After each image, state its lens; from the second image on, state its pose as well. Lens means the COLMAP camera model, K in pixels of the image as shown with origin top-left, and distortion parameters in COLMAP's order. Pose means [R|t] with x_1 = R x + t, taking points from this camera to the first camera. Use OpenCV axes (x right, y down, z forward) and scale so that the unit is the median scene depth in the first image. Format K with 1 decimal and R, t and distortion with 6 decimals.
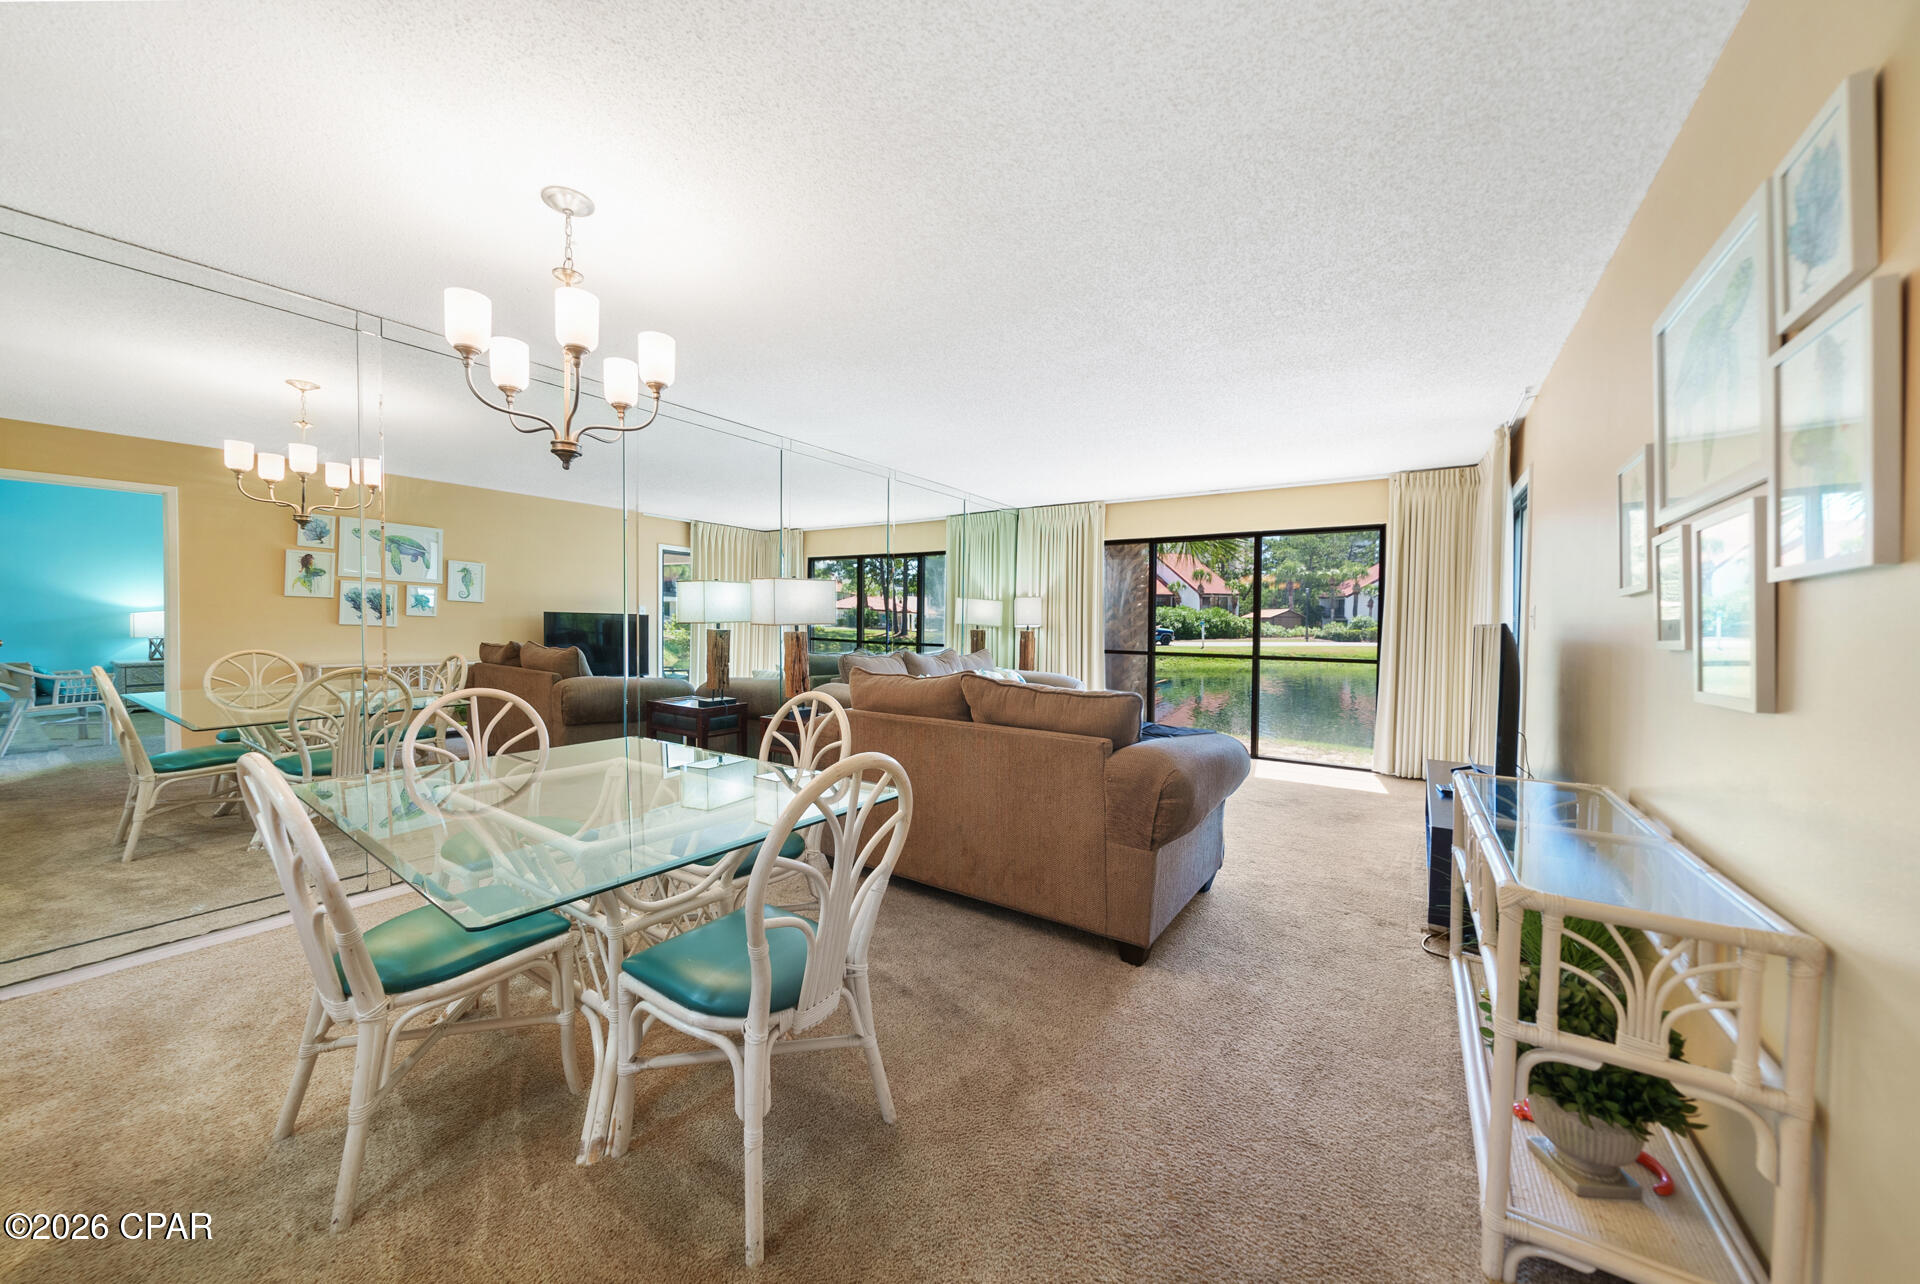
lens RADIAL K [[668.7, 0, 939.2], [0, 668.7, 626.5], [0, 0, 1]] dist [-0.000892, 0.000079]
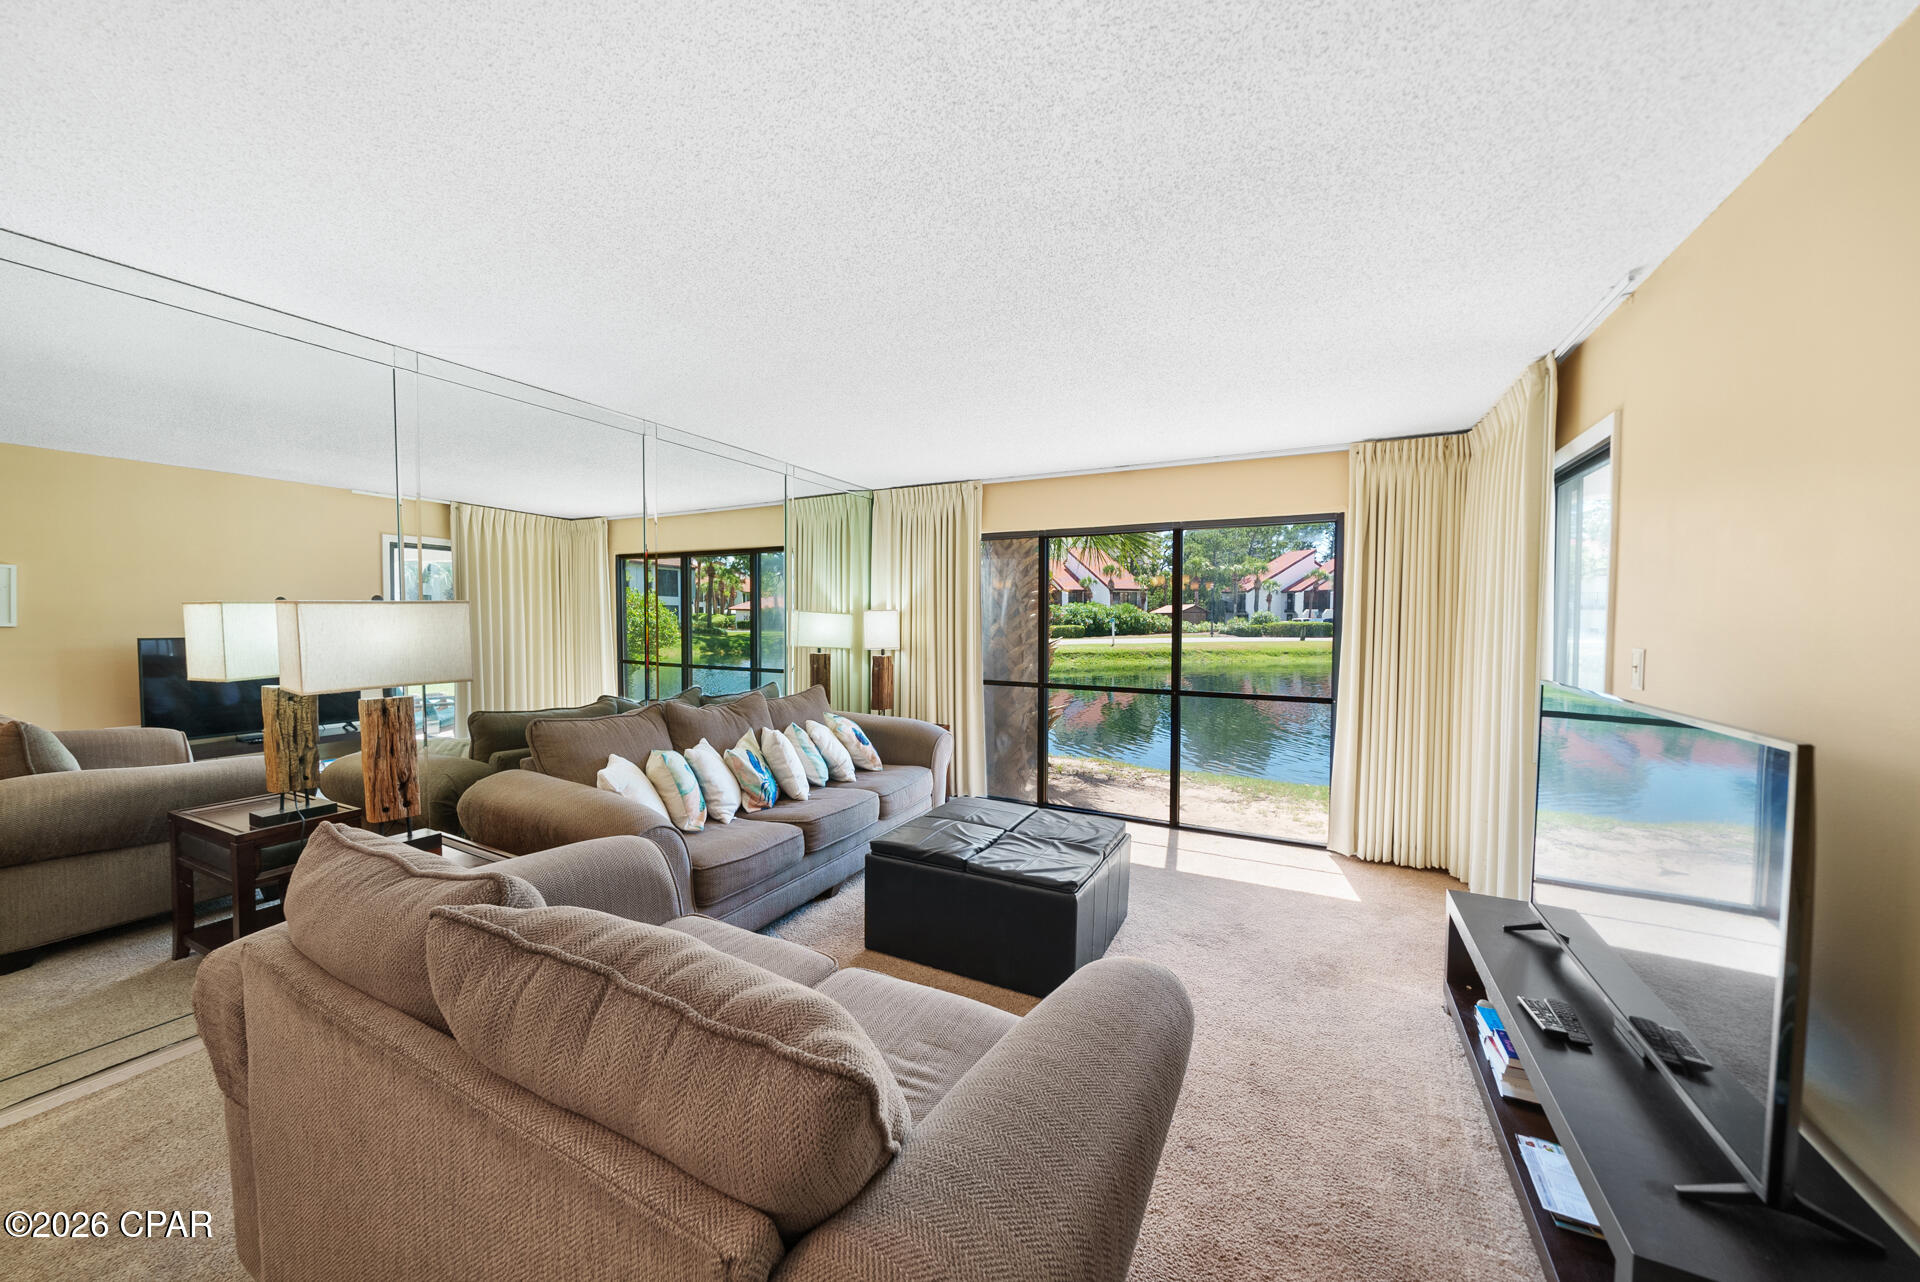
lens RADIAL K [[693.5, 0, 970.9], [0, 693.5, 639.9], [0, 0, 1]] dist [-0.002378, -0.000123]
pose [[0.985092, -0.019374, 0.170933, 0.089576], [0.015210, 0.999556, 0.025637, -0.026546], [-0.171354, -0.022655, 0.984949, 0.211340]]
